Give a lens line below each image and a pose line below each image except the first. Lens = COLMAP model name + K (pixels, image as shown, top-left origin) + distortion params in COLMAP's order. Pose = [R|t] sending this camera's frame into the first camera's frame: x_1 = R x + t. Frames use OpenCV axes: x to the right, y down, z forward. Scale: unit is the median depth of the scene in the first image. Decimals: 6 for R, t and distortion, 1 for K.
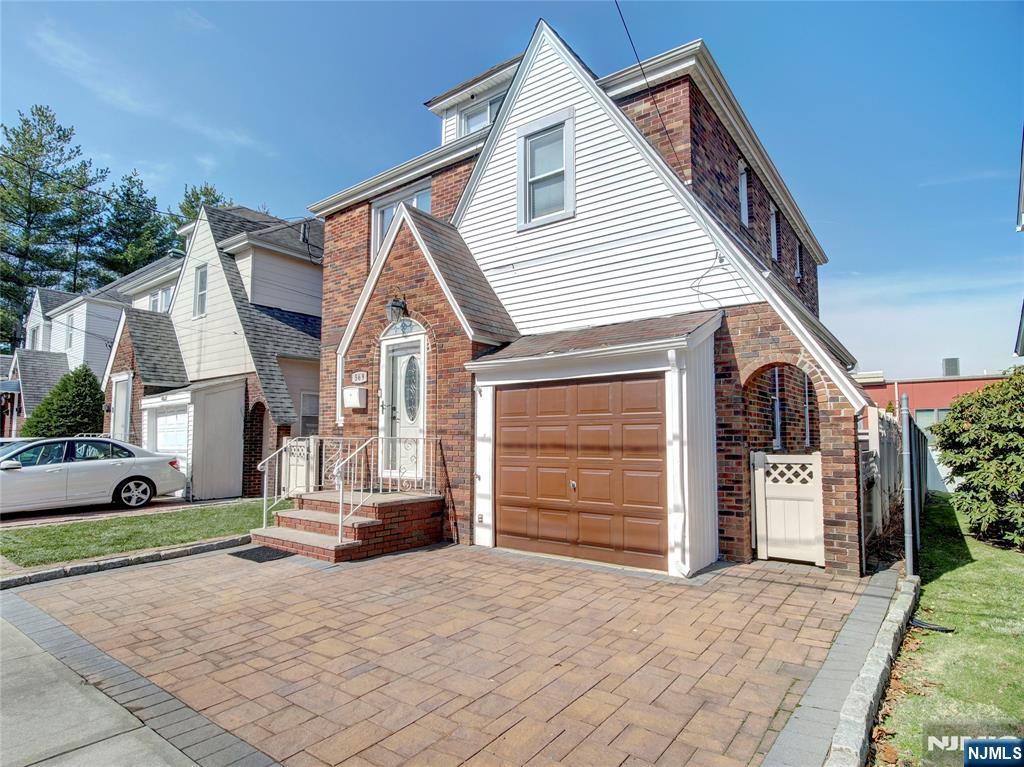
lens RADIAL K [[490.1, 0, 513.8], [0, 490.1, 396.1], [0, 0, 1]] dist [-0.010556, 0.000340]
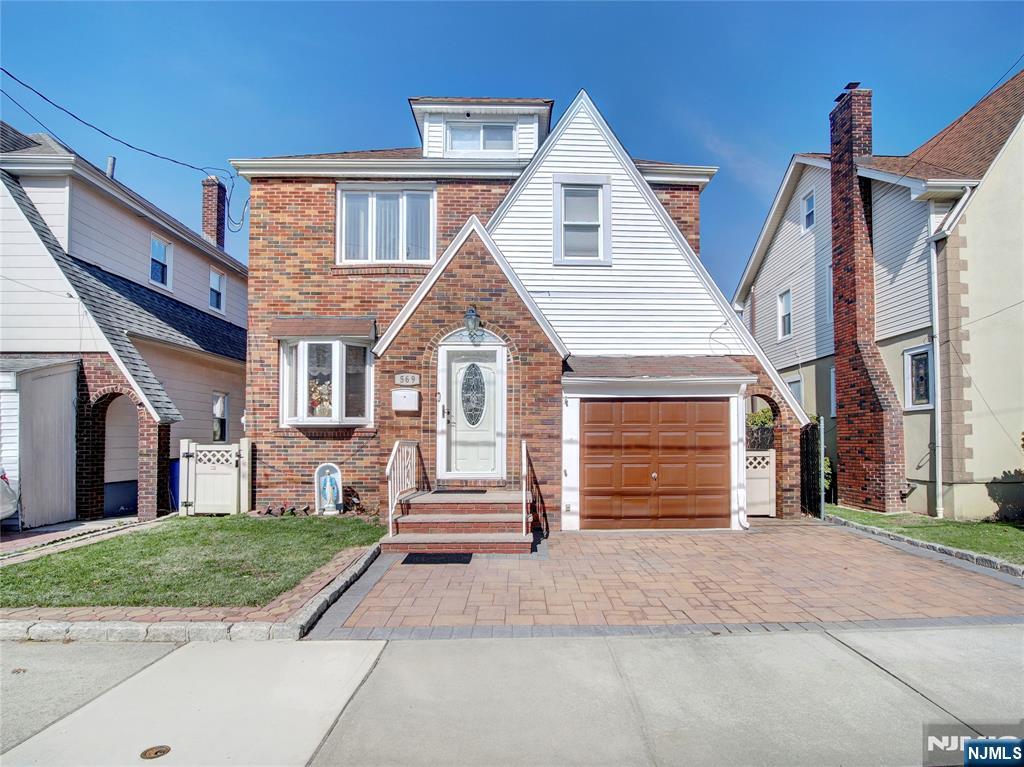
lens RADIAL K [[472.2, 0, 514.5], [0, 472.2, 418.0], [0, 0, 1]] dist [-0.002595, -0.000285]
pose [[0.835294, 0.025732, 0.549201, -0.796134], [-0.046285, 0.998649, 0.023606, 0.008214], [-0.547851, -0.045138, 0.835357, 0.110361]]
